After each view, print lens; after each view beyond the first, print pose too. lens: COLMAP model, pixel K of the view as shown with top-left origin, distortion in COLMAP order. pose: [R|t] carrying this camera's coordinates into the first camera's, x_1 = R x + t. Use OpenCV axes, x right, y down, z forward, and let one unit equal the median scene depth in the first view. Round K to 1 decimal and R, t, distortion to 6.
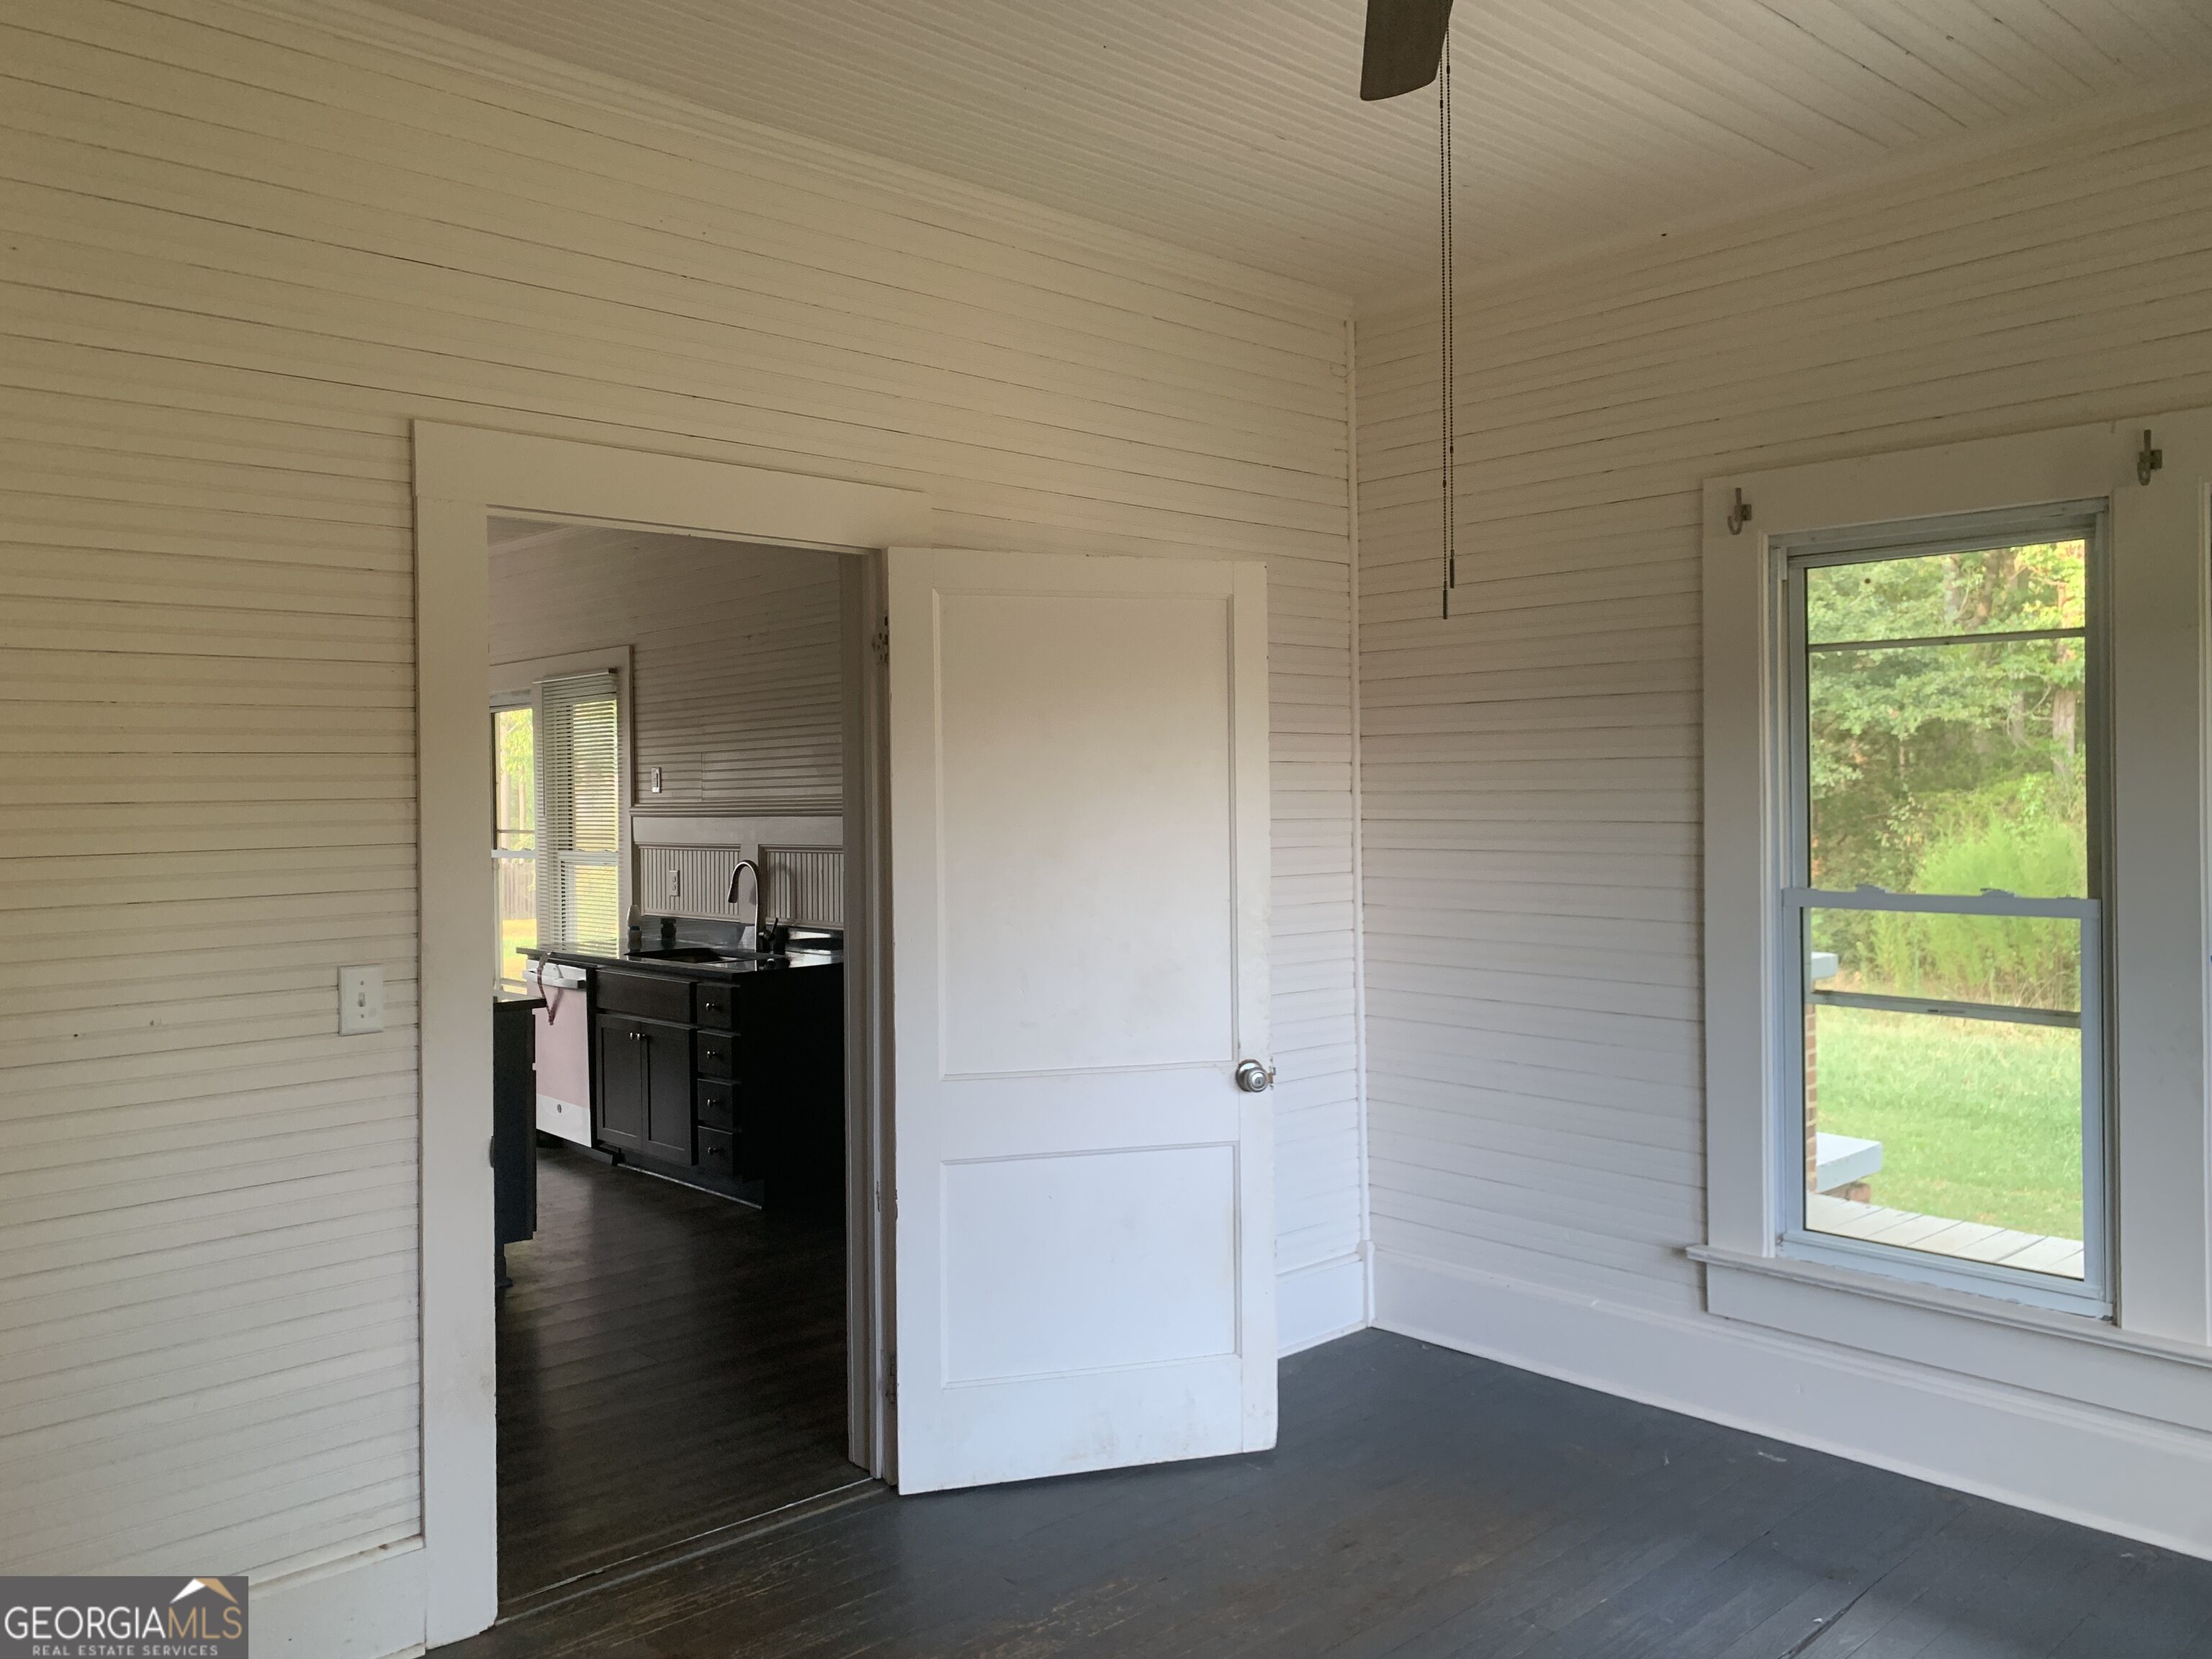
lens RADIAL K [[1700.0, 0, 1122.2], [0, 1700.0, 812.2], [0, 0, 1]] dist [0.008049, -0.002245]
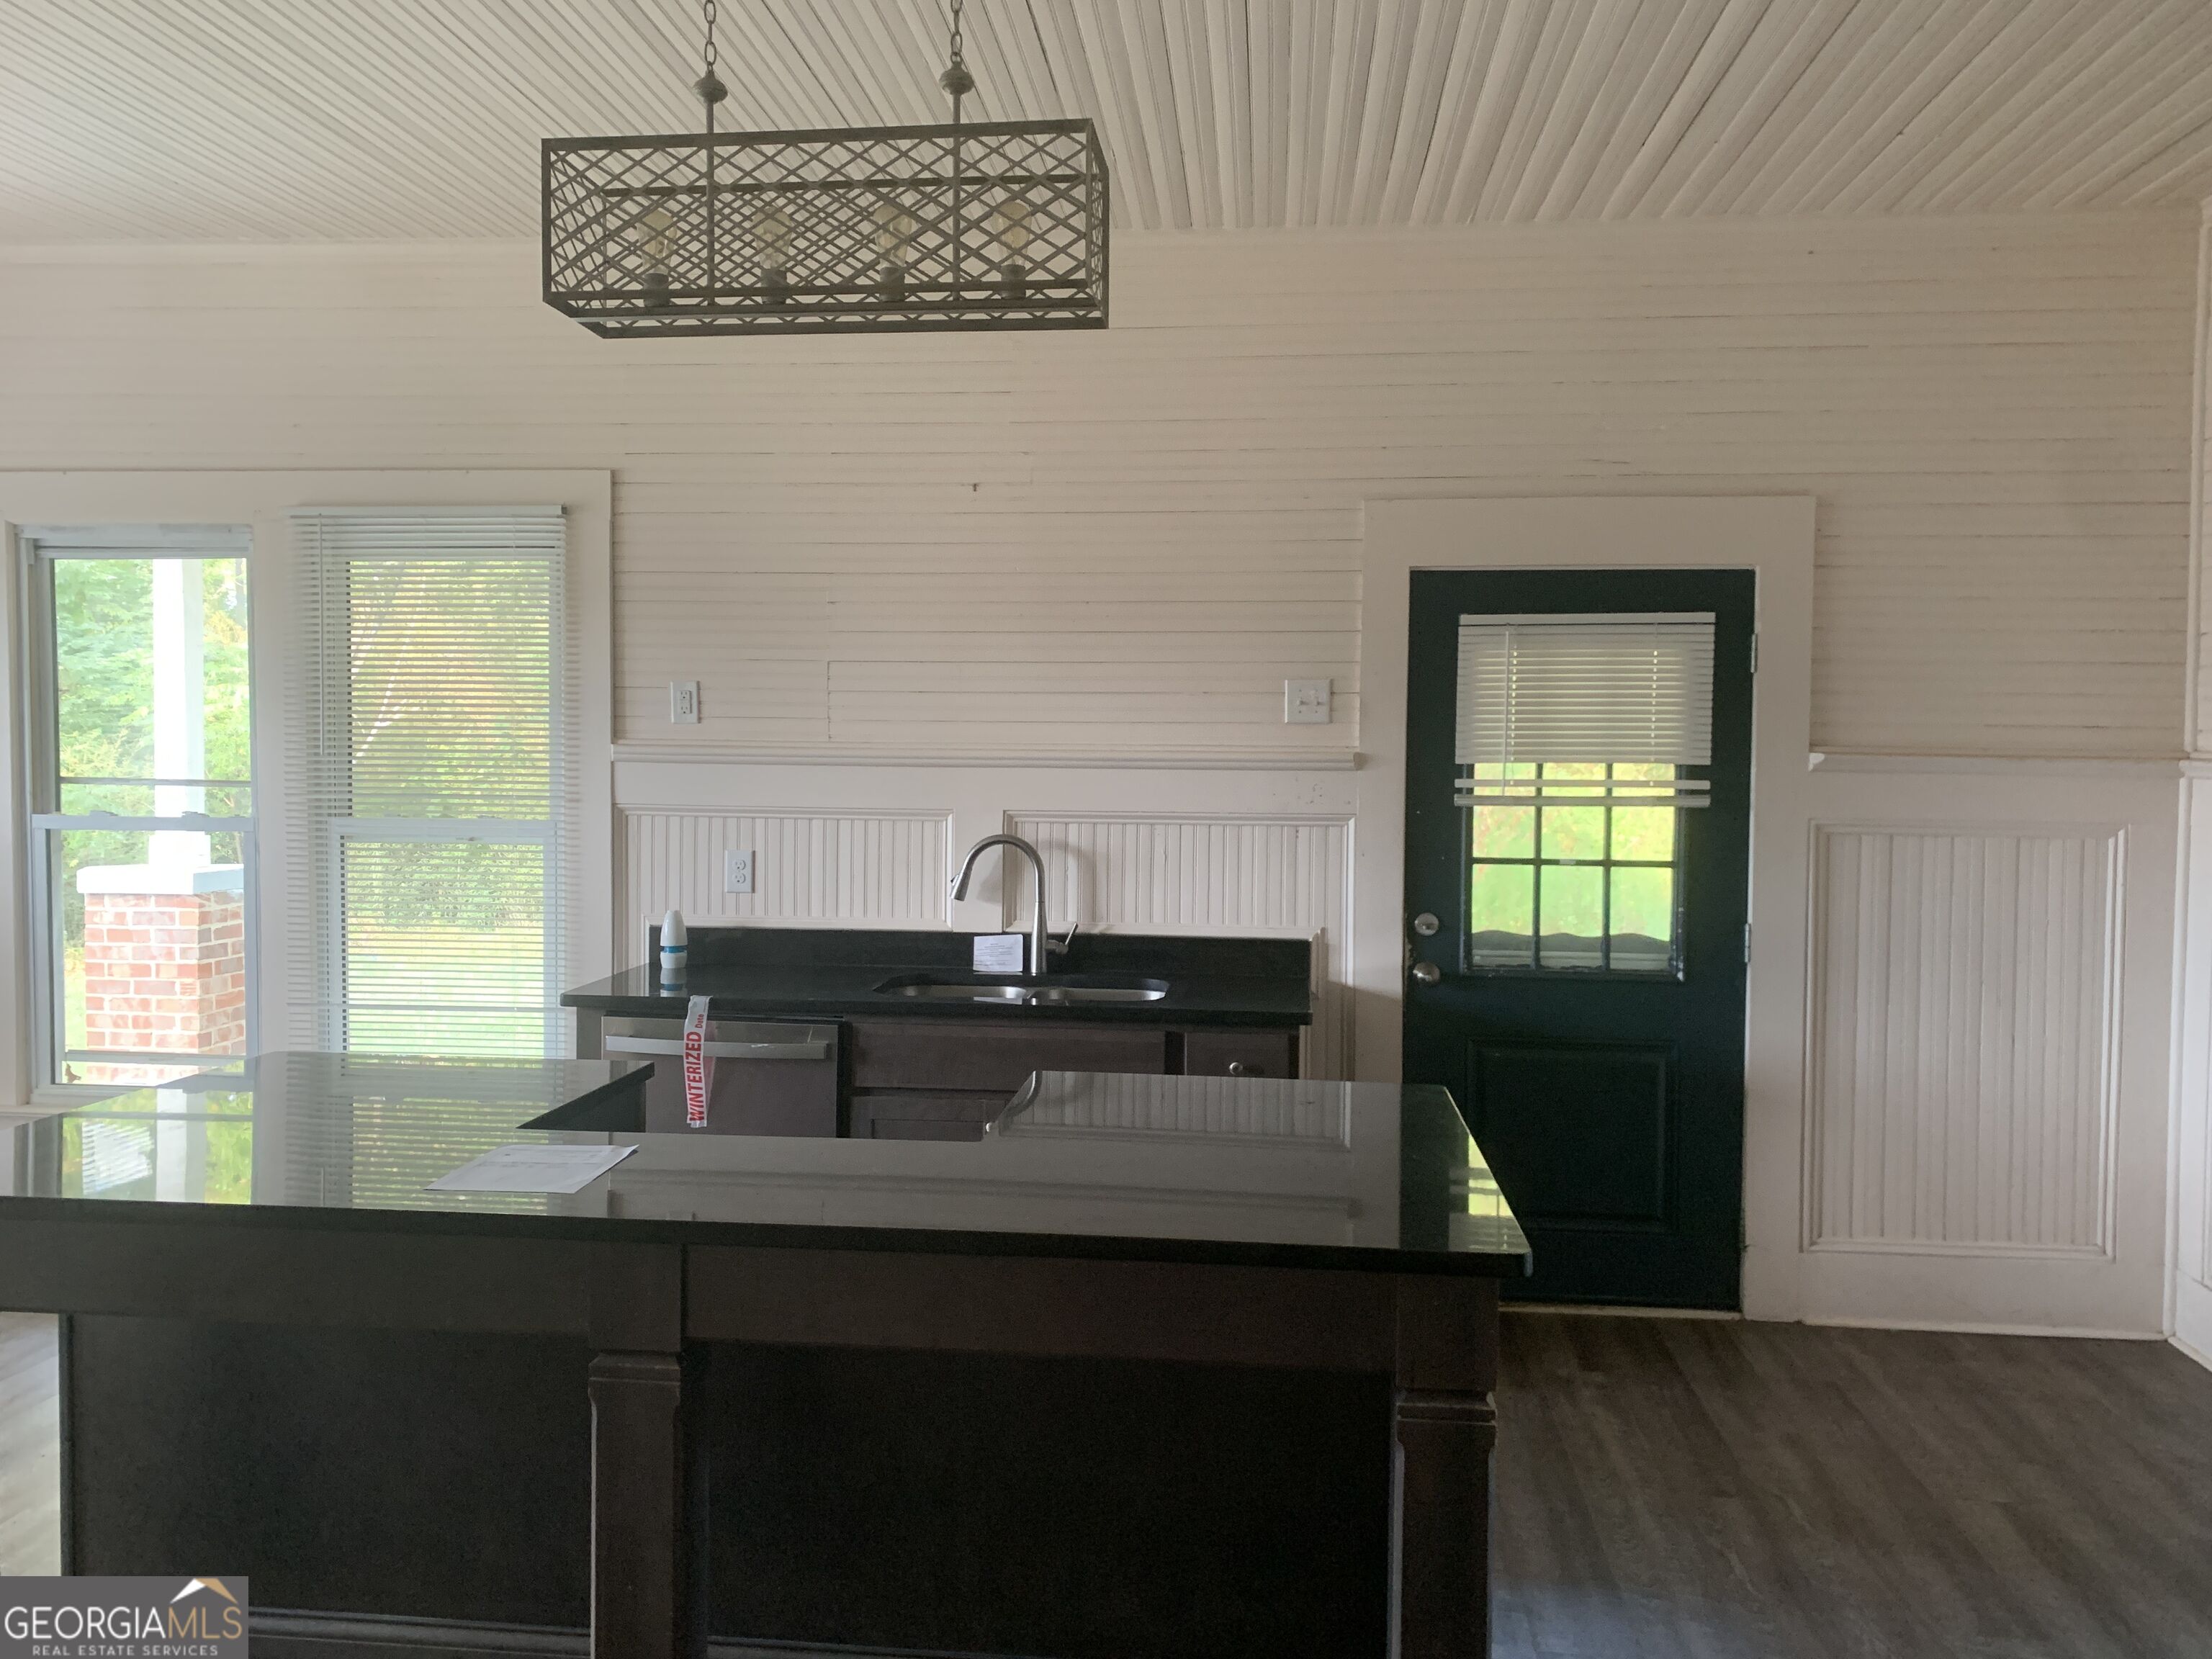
lens RADIAL K [[1700.0, 0, 1122.2], [0, 1700.0, 812.2], [0, 0, 1]] dist [0.008049, -0.002245]
pose [[0.755124, -0.003131, 0.655575, -0.565338], [-0.016807, 0.999567, 0.024133, 0.003222], [-0.655367, -0.029241, 0.754744, 0.452020]]
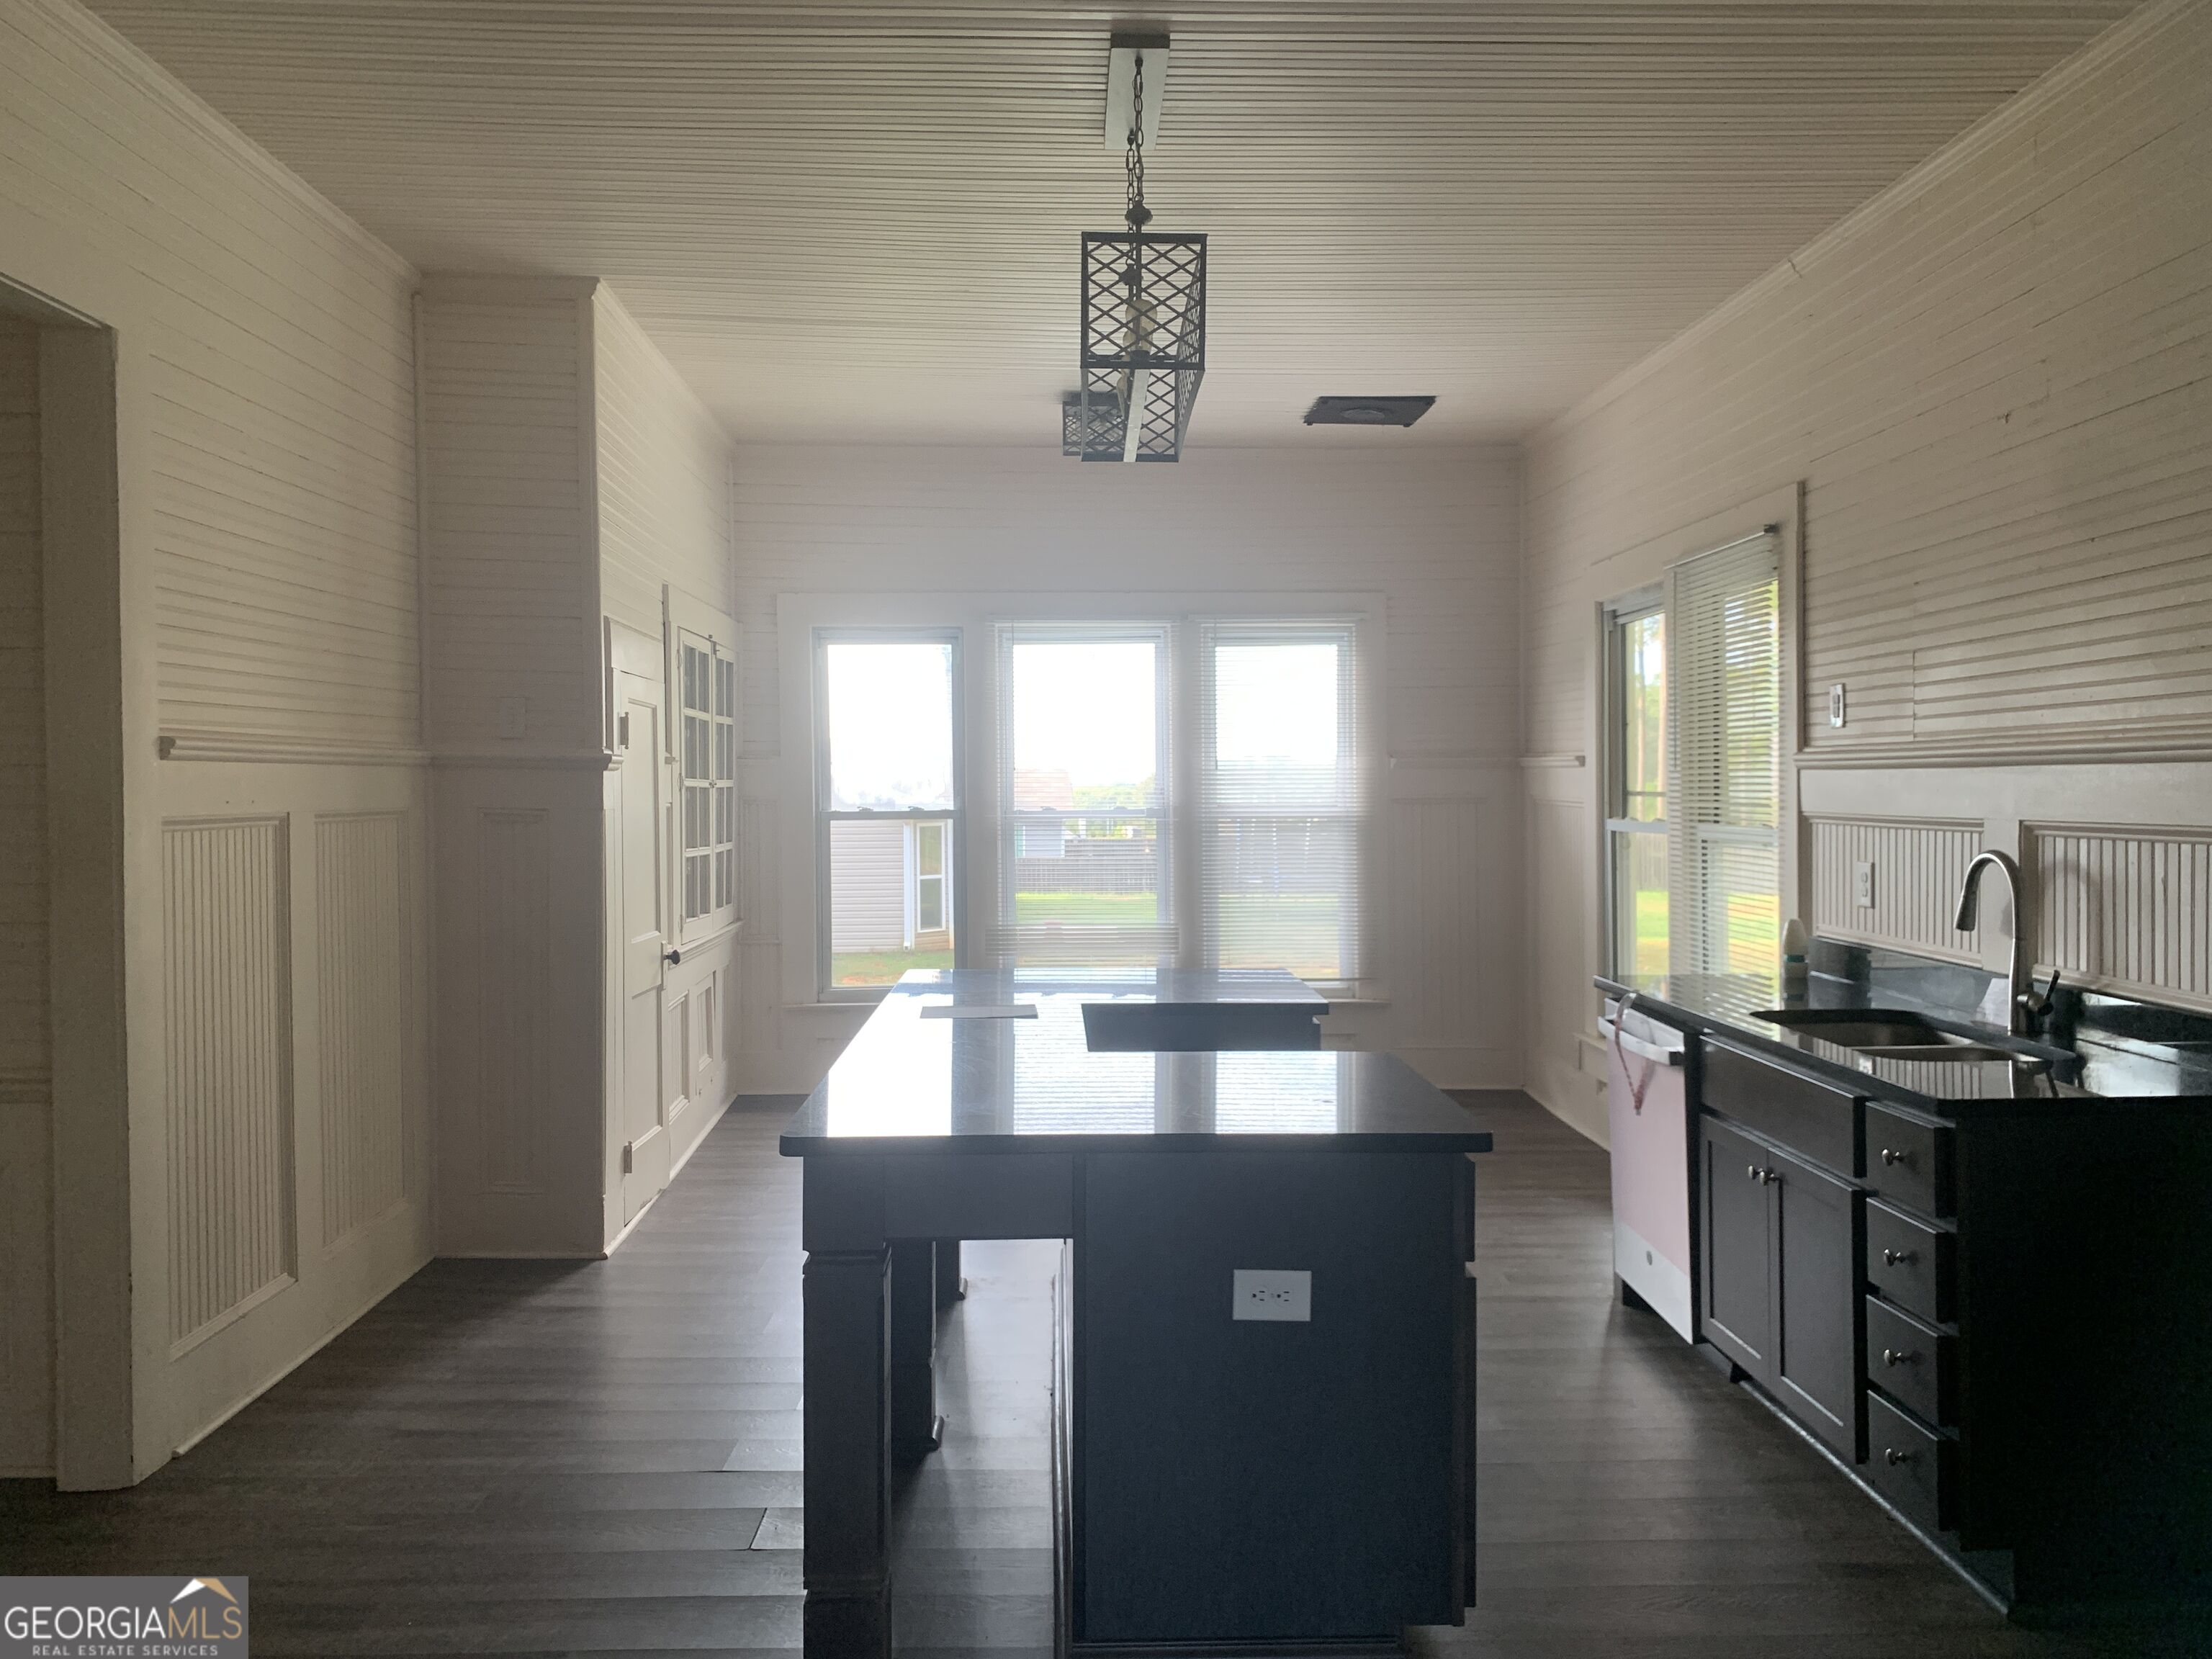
lens RADIAL K [[1700.0, 0, 1122.2], [0, 1700.0, 812.2], [0, 0, 1]] dist [0.008049, -0.002245]
pose [[0.746499, 0.014476, -0.665229, -0.070445], [-0.001584, 0.999799, 0.019979, 0.006364], [0.665385, -0.013861, 0.746372, 0.411881]]
